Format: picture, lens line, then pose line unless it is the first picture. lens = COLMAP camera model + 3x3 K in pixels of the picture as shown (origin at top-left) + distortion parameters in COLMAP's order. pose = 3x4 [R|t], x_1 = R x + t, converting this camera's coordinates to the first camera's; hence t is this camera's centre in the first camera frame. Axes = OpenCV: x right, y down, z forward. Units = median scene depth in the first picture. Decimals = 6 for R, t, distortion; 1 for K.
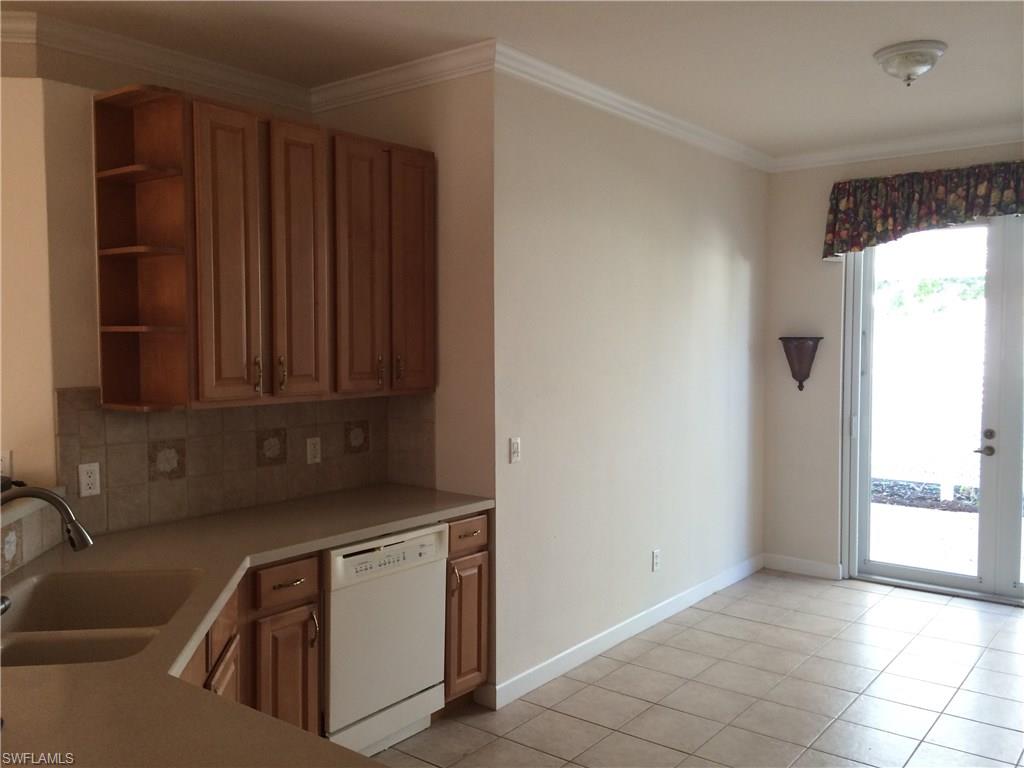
lens RADIAL K [[869.5, 0, 512.0], [0, 869.5, 384.0], [0, 0, 1]] dist [0.087436, -0.124018]
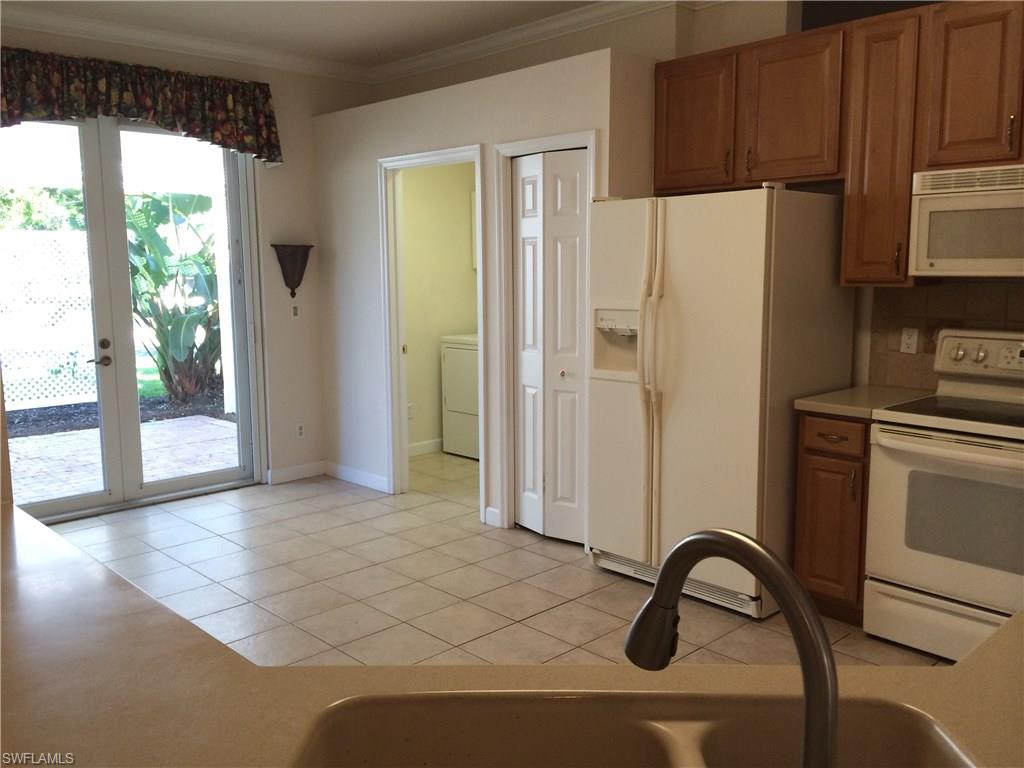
lens RADIAL K [[869.5, 0, 512.0], [0, 869.5, 384.0], [0, 0, 1]] dist [0.087436, -0.124018]
pose [[0.145505, -0.132147, 0.980492, -0.361420], [0.062304, 0.990296, 0.124223, 0.007474], [-0.987394, 0.043013, 0.152326, 0.407571]]
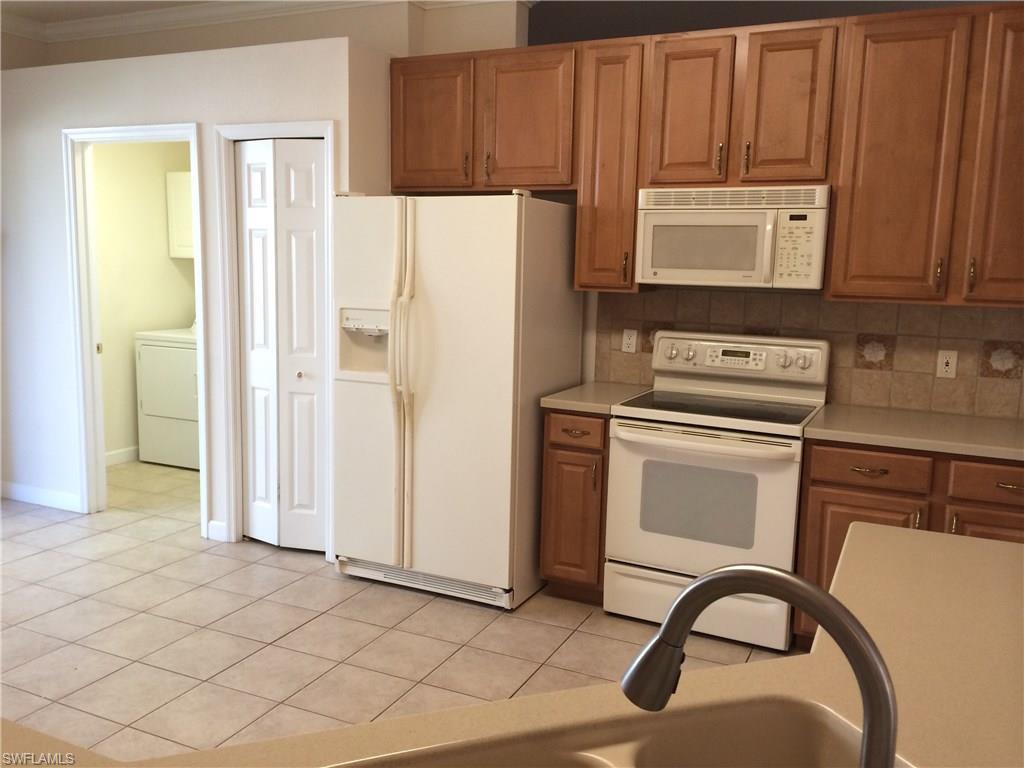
lens RADIAL K [[869.5, 0, 512.0], [0, 869.5, 384.0], [0, 0, 1]] dist [0.087436, -0.124018]
pose [[-0.213932, -0.141125, 0.966601, -0.345198], [0.030973, 0.988032, 0.151109, -0.001225], [-0.976357, 0.062265, -0.207001, 0.461978]]
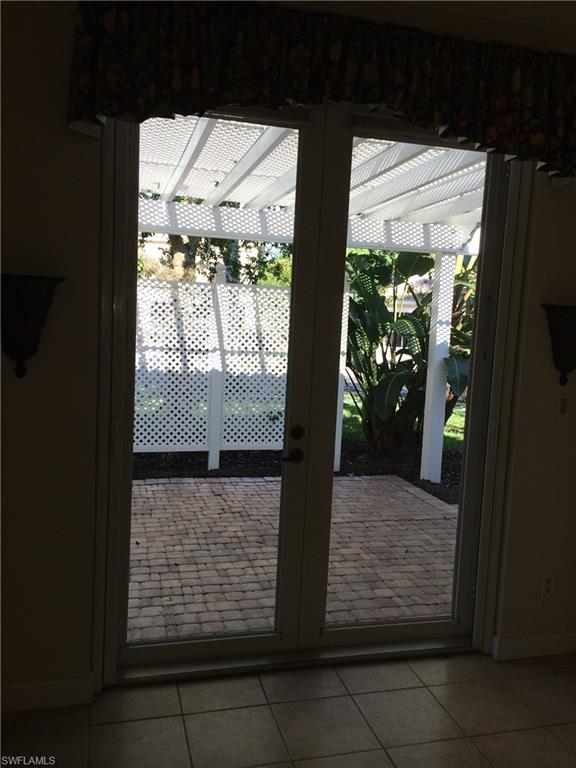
lens RADIAL K [[652.1, 0, 288.0], [0, 652.1, 384.0], [0, 0, 1]] dist [0.087436, -0.124018]
pose [[0.605805, -0.050623, 0.794001, 0.123203], [-0.004502, 0.997740, 0.067048, -0.017566], [-0.795601, -0.044193, 0.604207, 0.695125]]
